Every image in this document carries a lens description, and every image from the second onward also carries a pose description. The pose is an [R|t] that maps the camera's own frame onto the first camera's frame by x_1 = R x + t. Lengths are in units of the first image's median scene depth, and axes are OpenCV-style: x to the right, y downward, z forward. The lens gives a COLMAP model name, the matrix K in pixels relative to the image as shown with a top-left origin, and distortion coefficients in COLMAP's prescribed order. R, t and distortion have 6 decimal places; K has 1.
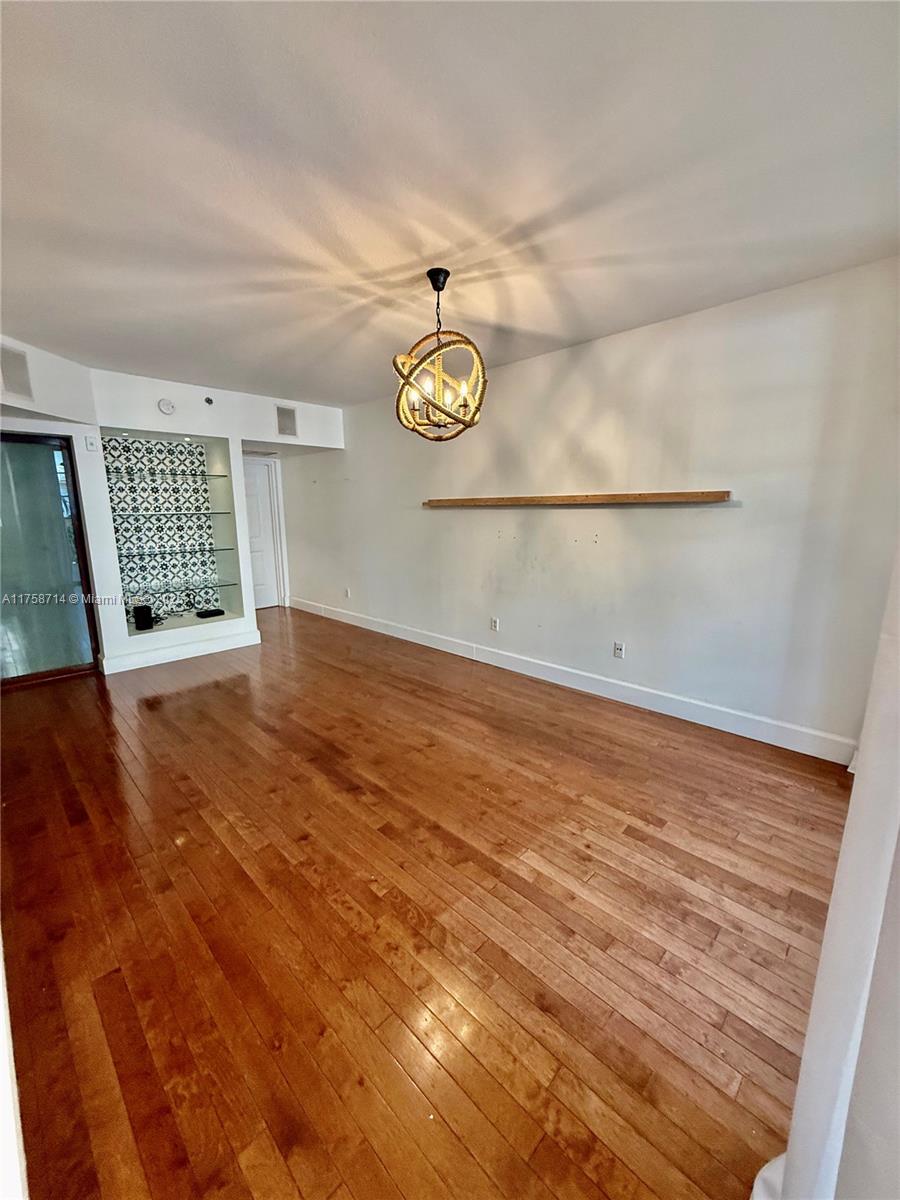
lens RADIAL K [[477.5, 0, 450.5], [0, 477.5, 598.1], [0, 0, 1]] dist [-0.001287, -0.000136]
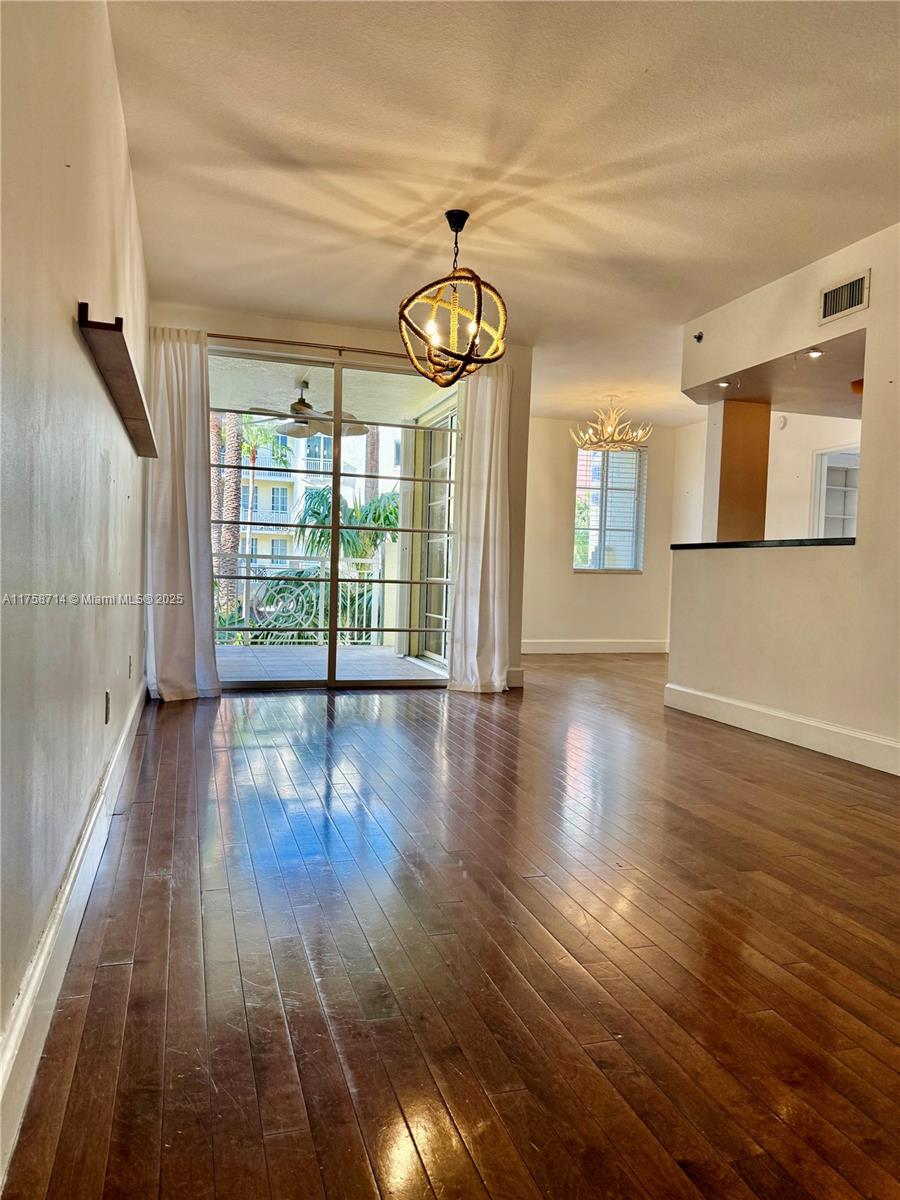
lens RADIAL K [[842.8, 0, 442.4], [0, 842.8, 606.9], [0, 0, 1]] dist [0.062785, -0.057717]
pose [[-0.877615, -0.037674, 0.477884, -0.756093], [0.066917, 0.977517, 0.199954, -0.229698], [-0.474673, 0.207462, -0.855363, 2.358586]]
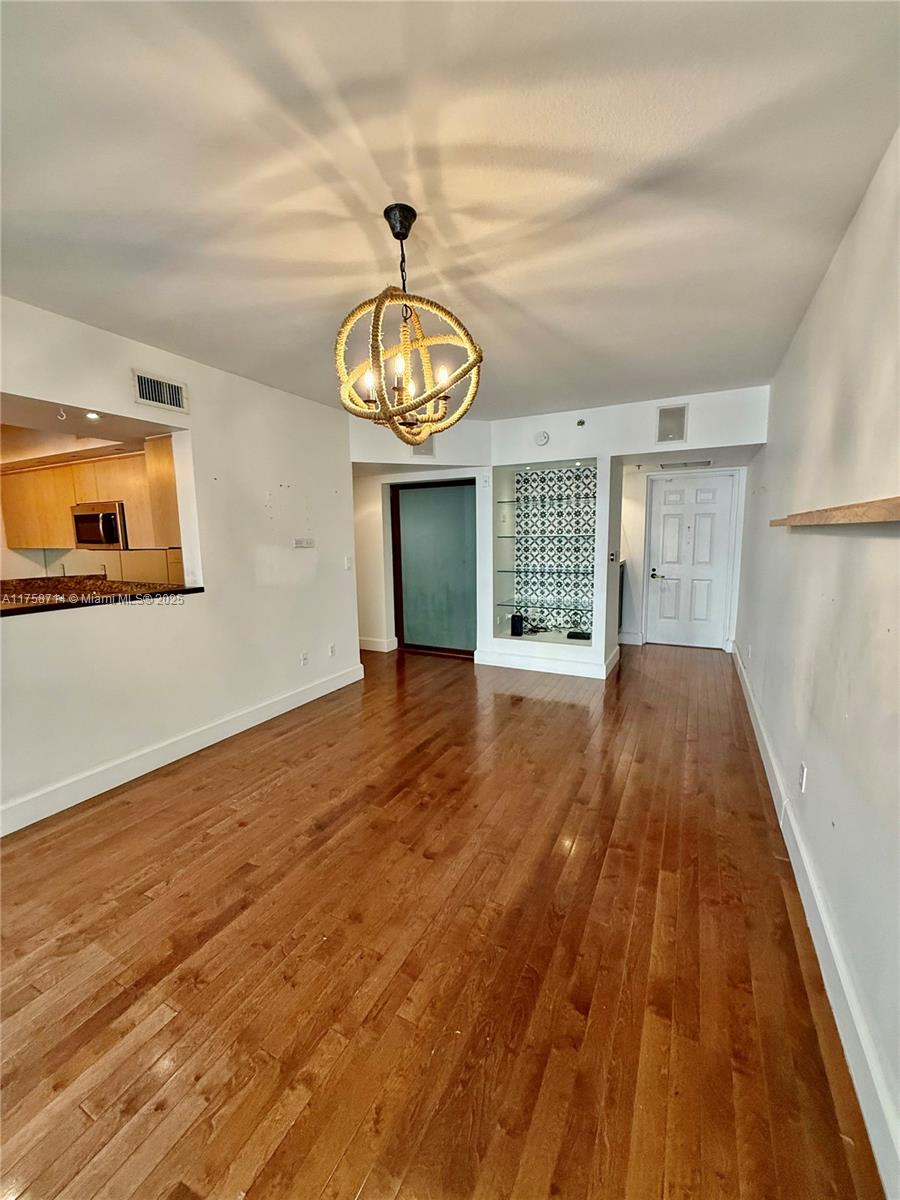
lens RADIAL K [[477.5, 0, 450.1], [0, 477.5, 597.4], [0, 0, 1]] dist [-0.001287, -0.000136]
pose [[0.298383, 0.130216, -0.945522, 0.674136], [-0.164584, 0.982830, 0.083415, -0.164970], [0.940149, 0.130728, 0.314691, 0.823094]]
